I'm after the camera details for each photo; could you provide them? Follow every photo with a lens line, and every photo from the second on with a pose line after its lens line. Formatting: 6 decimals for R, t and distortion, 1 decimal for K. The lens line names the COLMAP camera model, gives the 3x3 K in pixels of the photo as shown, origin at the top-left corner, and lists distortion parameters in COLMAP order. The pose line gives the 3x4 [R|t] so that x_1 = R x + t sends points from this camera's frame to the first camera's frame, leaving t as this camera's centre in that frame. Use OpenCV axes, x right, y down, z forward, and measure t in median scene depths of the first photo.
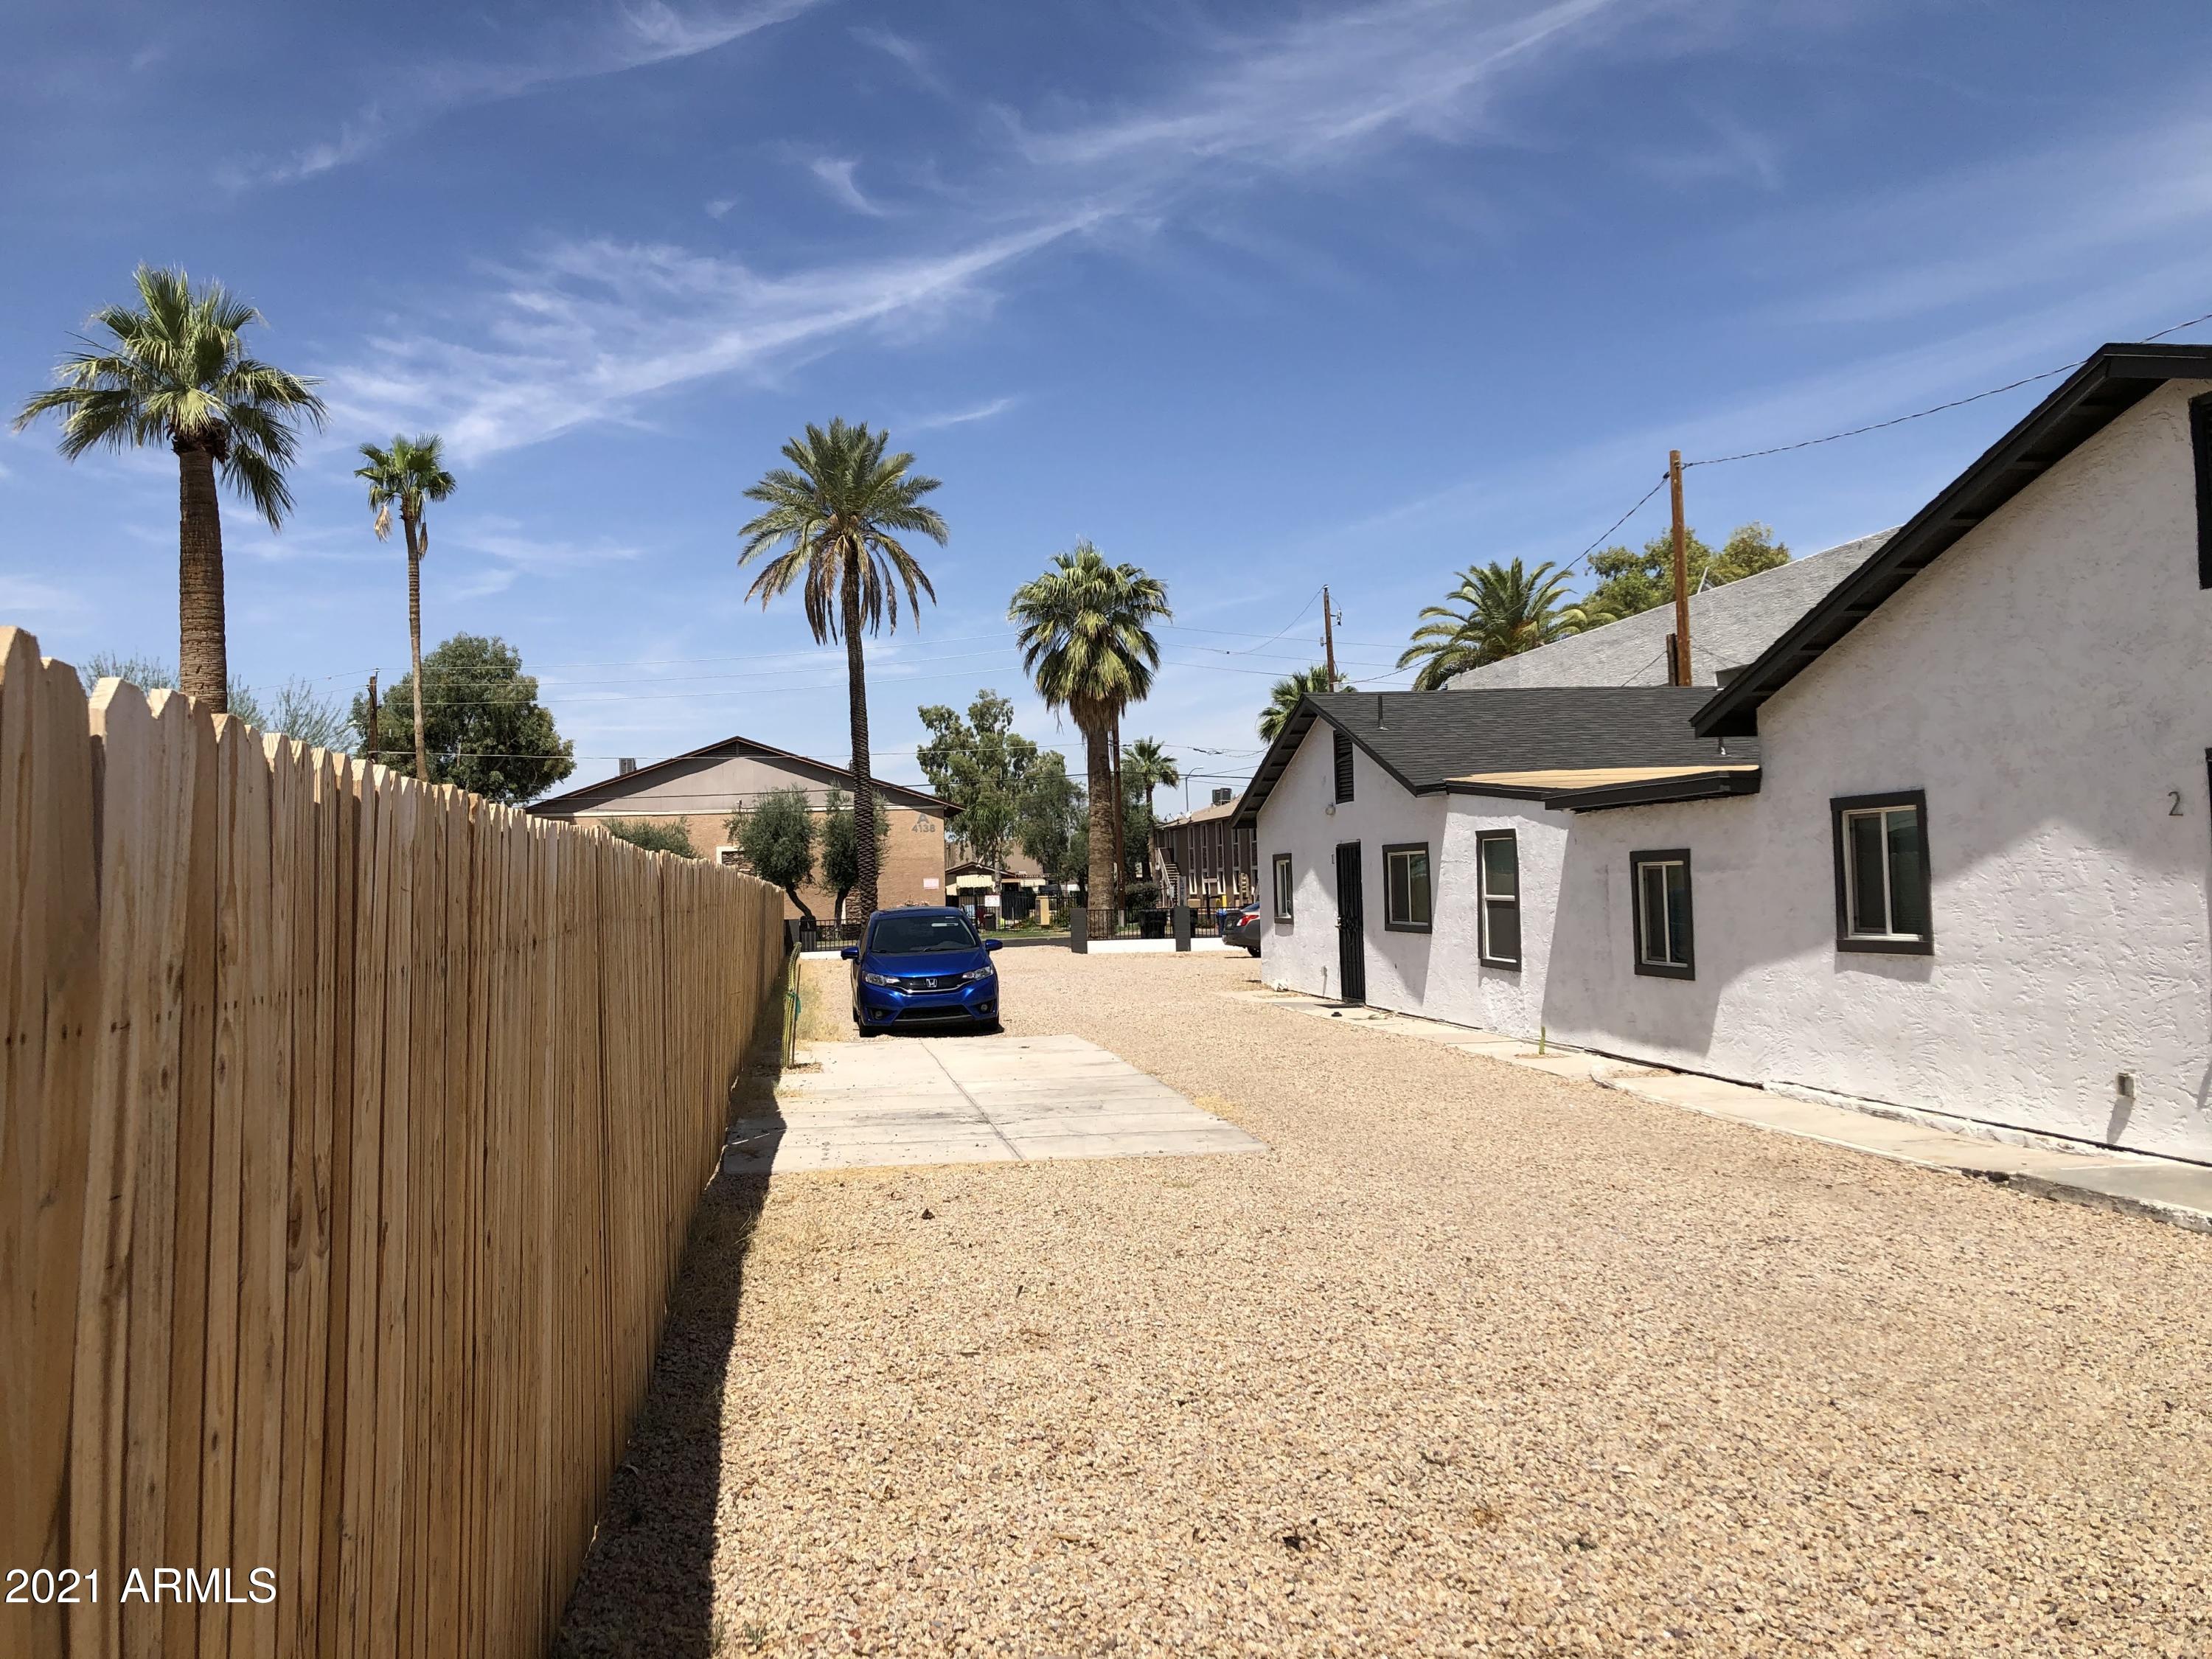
lens RADIAL K [[1786.5, 0, 1098.1], [0, 1786.5, 804.5], [0, 0, 1]] dist [0.039812, -0.036294]
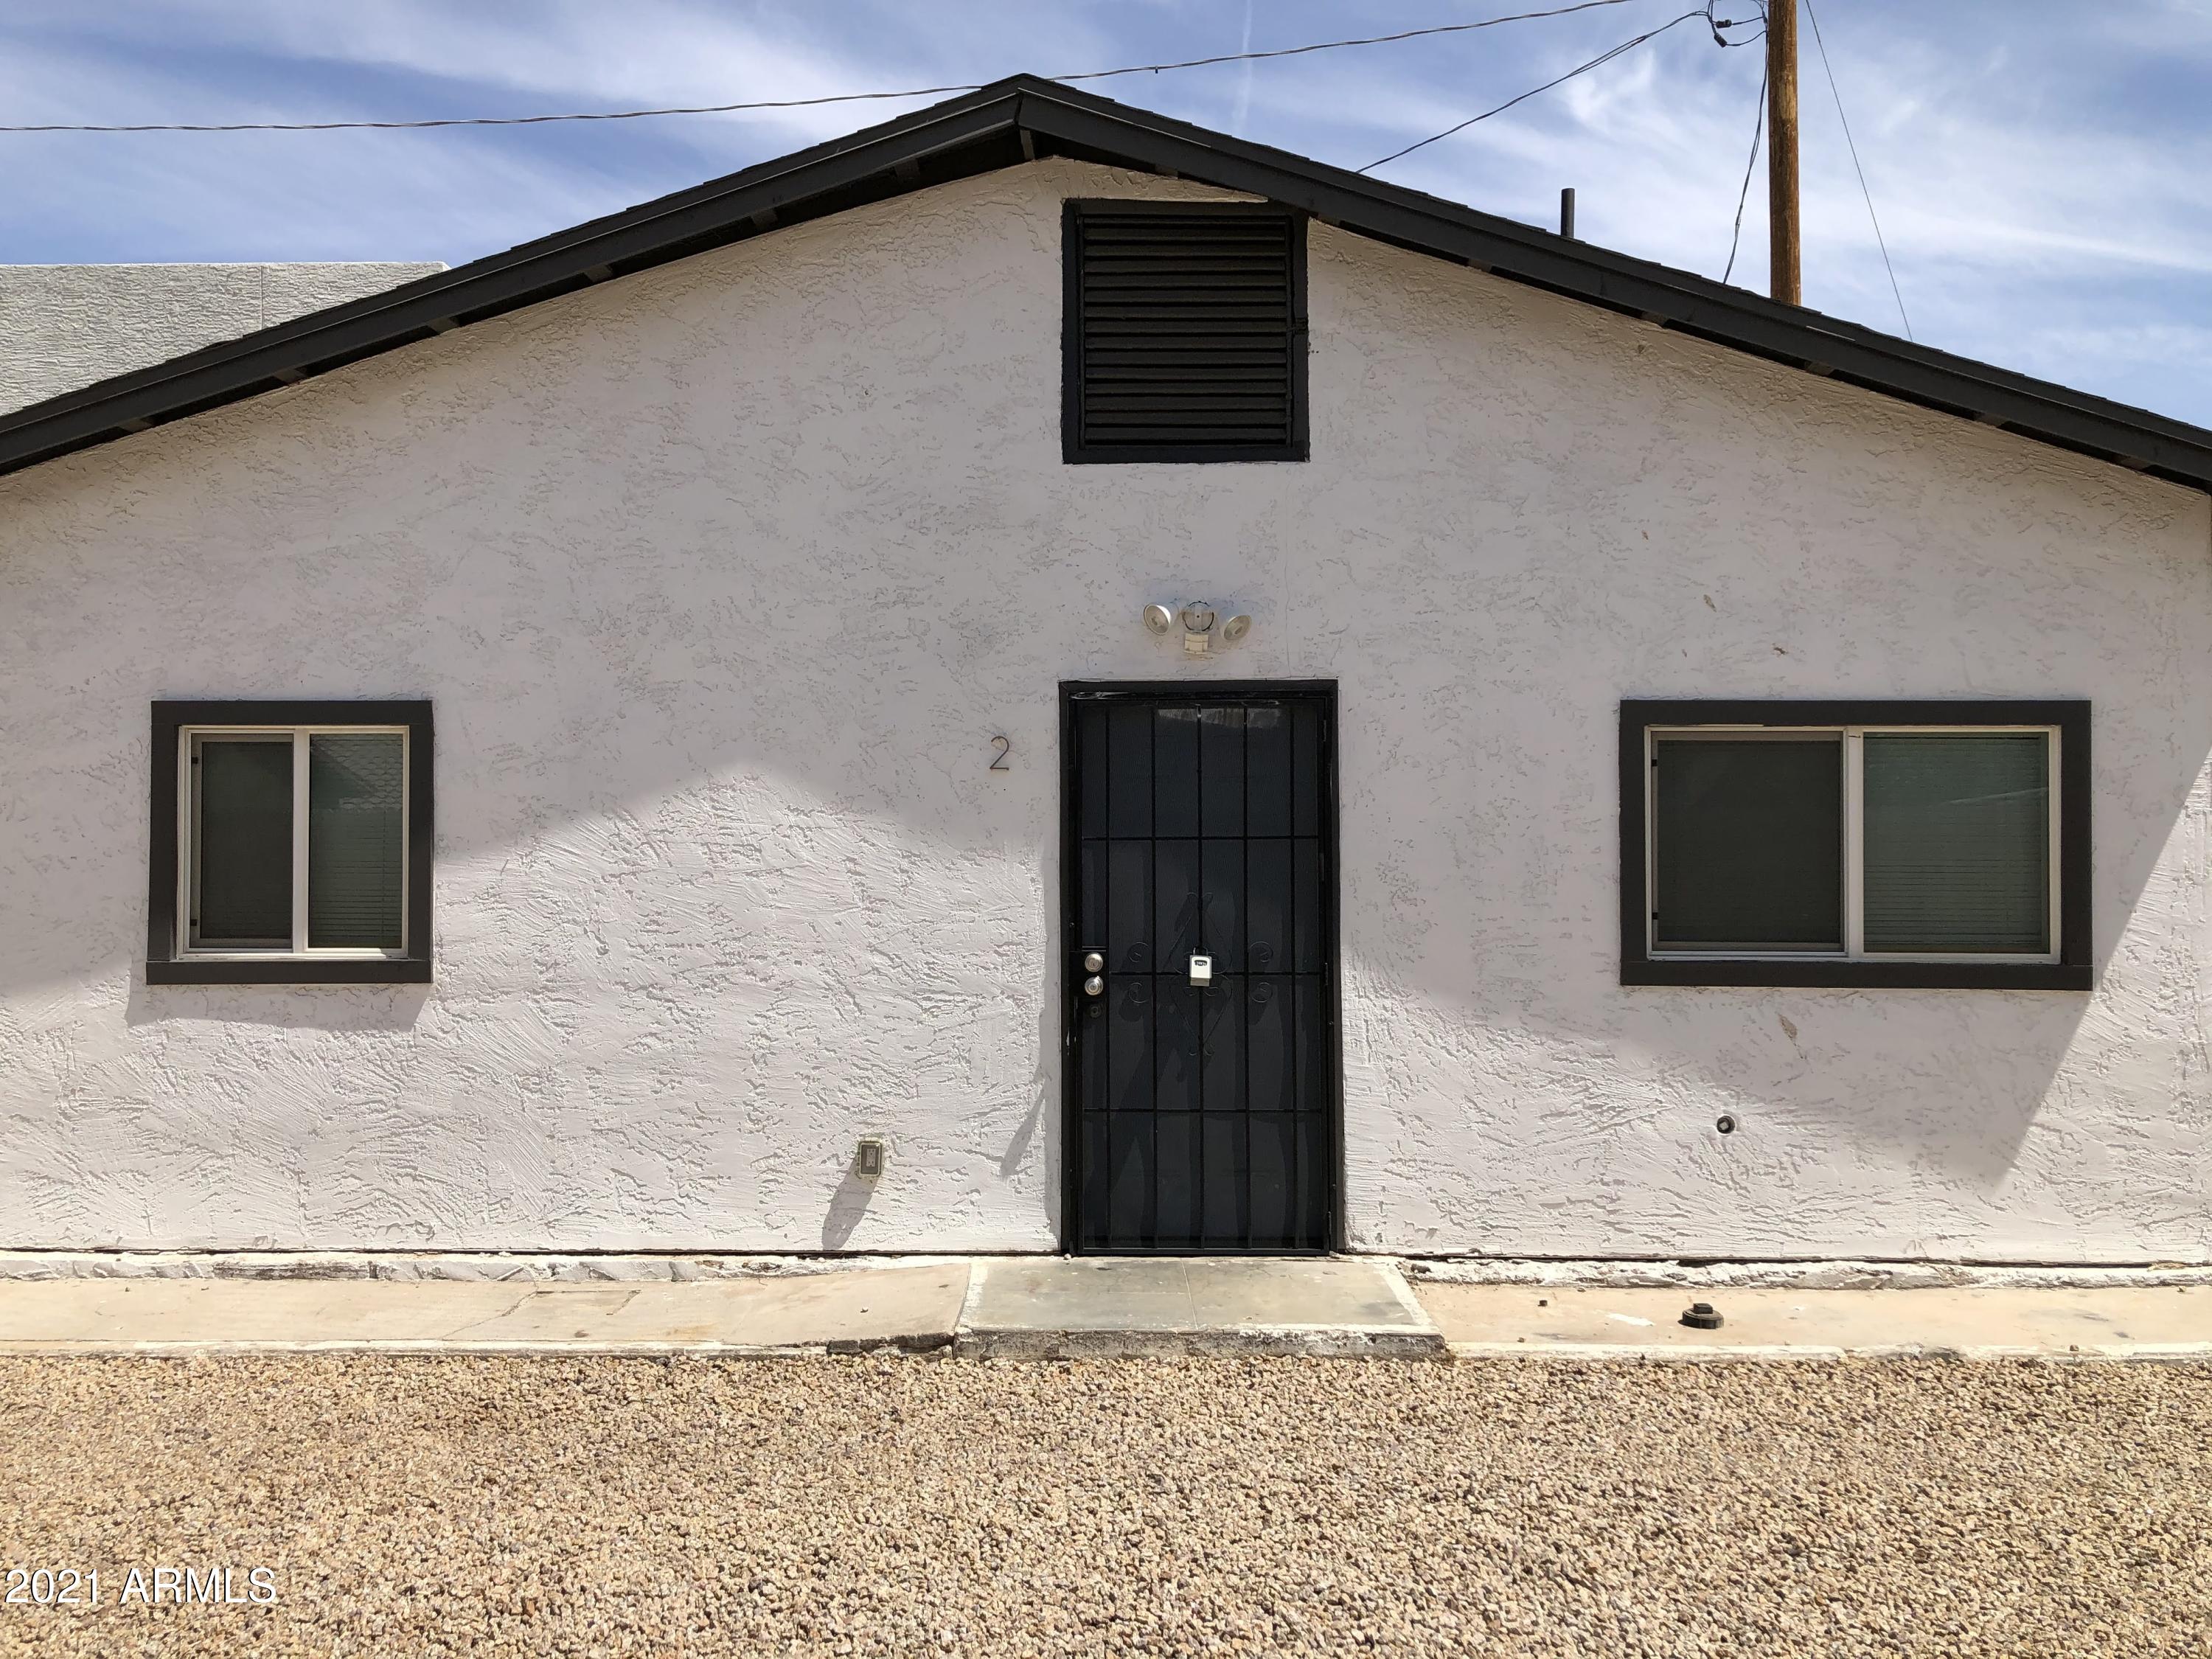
lens RADIAL K [[1775.6, 0, 1106.0], [0, 1775.6, 829.5], [0, 0, 1]] dist [0.025745, 0.004635]
pose [[0.187254, 0.034299, 0.981713, -0.081092], [-0.051248, 0.998370, -0.025106, 0.043180], [-0.980974, -0.045609, 0.188707, 0.789797]]
